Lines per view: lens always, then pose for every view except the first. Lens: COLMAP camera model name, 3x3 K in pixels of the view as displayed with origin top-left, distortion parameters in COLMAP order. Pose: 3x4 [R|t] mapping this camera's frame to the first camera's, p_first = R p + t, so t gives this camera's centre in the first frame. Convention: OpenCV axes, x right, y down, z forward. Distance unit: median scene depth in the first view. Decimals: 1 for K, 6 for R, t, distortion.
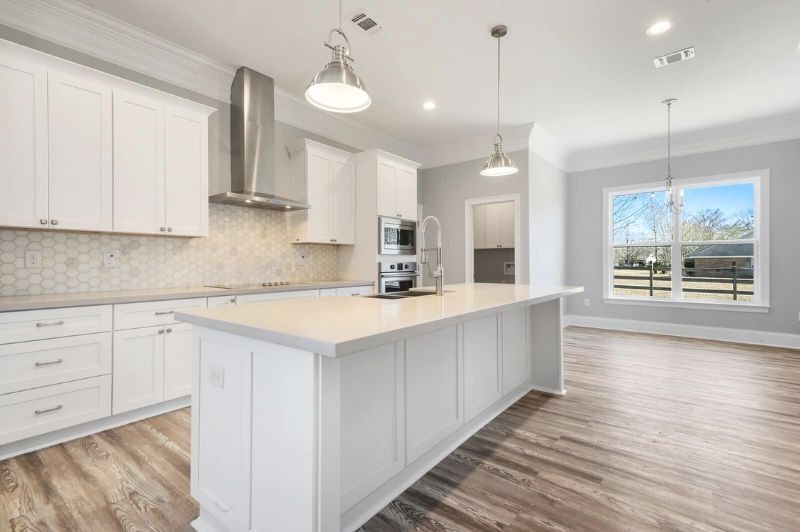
lens RADIAL K [[359.8, 0, 398.3], [0, 359.8, 265.5], [0, 0, 1]] dist [-0.007493, -0.002305]
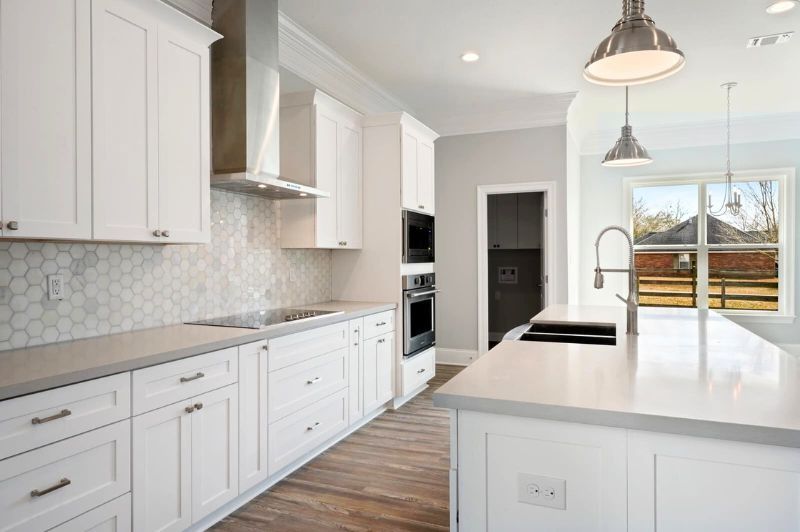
lens RADIAL K [[511.4, 0, 398.0], [0, 511.4, 263.3], [0, 0, 1]] dist [-0.040122, -0.000247]
pose [[0.960510, -0.006593, 0.278167, -0.374248], [0.006555, 0.999978, 0.001067, -0.036939], [-0.278168, 0.000798, 0.960532, 0.067243]]
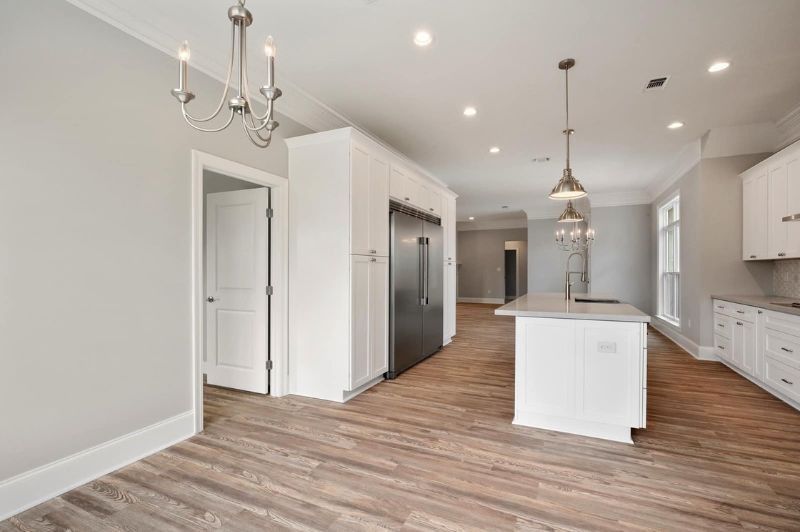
lens RADIAL K [[359.8, 0, 389.3], [0, 359.8, 272.1], [0, 0, 1]] dist [-0.007493, -0.002305]
pose [[-0.975427, 0.005328, -0.220256, 0.760502], [0.003393, 0.999952, 0.009164, -0.038454], [0.220295, 0.008191, -0.975399, 1.435553]]
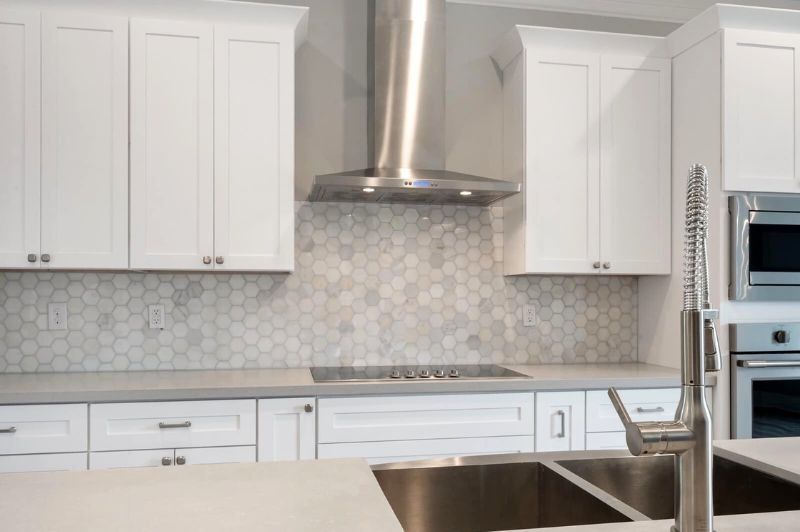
lens RADIAL K [[630.0, 0, 404.9], [0, 630.0, 301.2], [0, 0, 1]] dist [-0.009779, -0.016294]
pose [[0.753603, 0.002112, -0.657326, 0.122365], [-0.006942, 0.999965, -0.004746, -0.028300], [0.657293, 0.008140, 0.753591, 0.363020]]
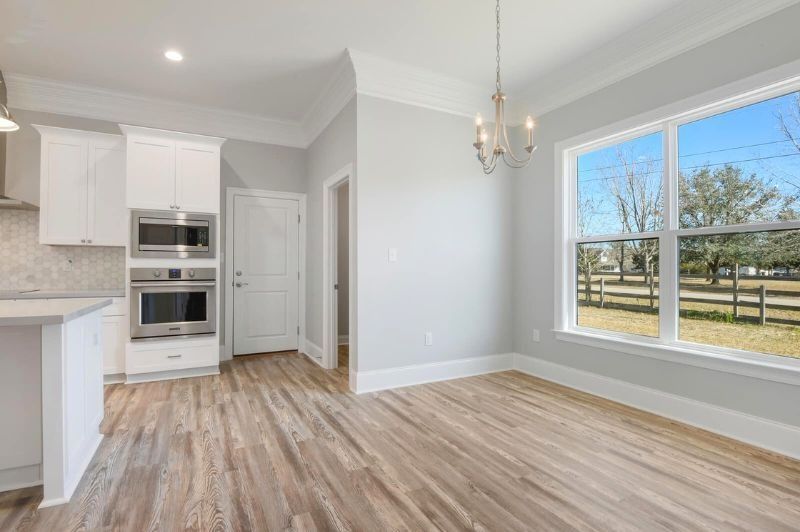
lens RADIAL K [[374.8, 0, 406.0], [0, 374.8, 262.4], [0, 0, 1]] dist [-0.020443, -0.003599]
pose [[0.926807, -0.004527, -0.375510, 0.901862], [-0.004269, 0.999736, -0.022588, -0.005353], [0.375513, 0.022537, 0.926543, 0.524694]]
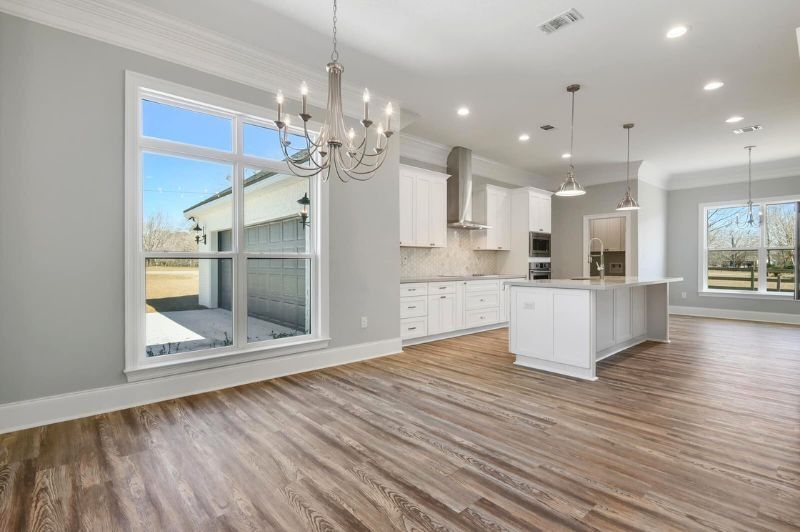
lens RADIAL K [[374.8, 0, 385.8], [0, 374.8, 271.2], [0, 0, 1]] dist [-0.020443, -0.003599]
pose [[0.981581, 0.002921, -0.191025, -0.380816], [-0.001010, 0.999948, 0.010099, 0.014275], [0.191044, -0.009720, 0.981533, -0.705172]]
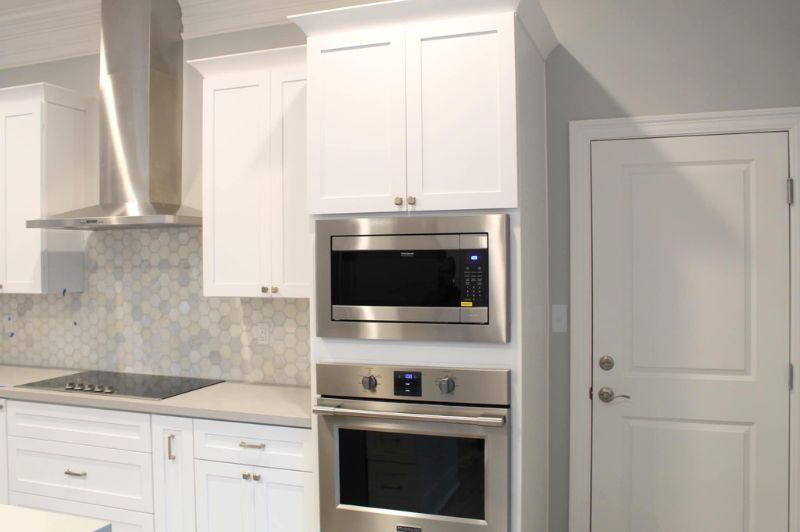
lens RADIAL K [[709.2, 0, 392.4], [0, 709.2, 262.4], [0, 0, 1]] dist [-0.108998, 0.070759]
pose [[0.322318, 0.000452, -0.946631, 0.622215], [-0.002036, 0.999998, -0.000216, -0.107863], [0.946629, 0.001997, 0.322318, 0.953031]]
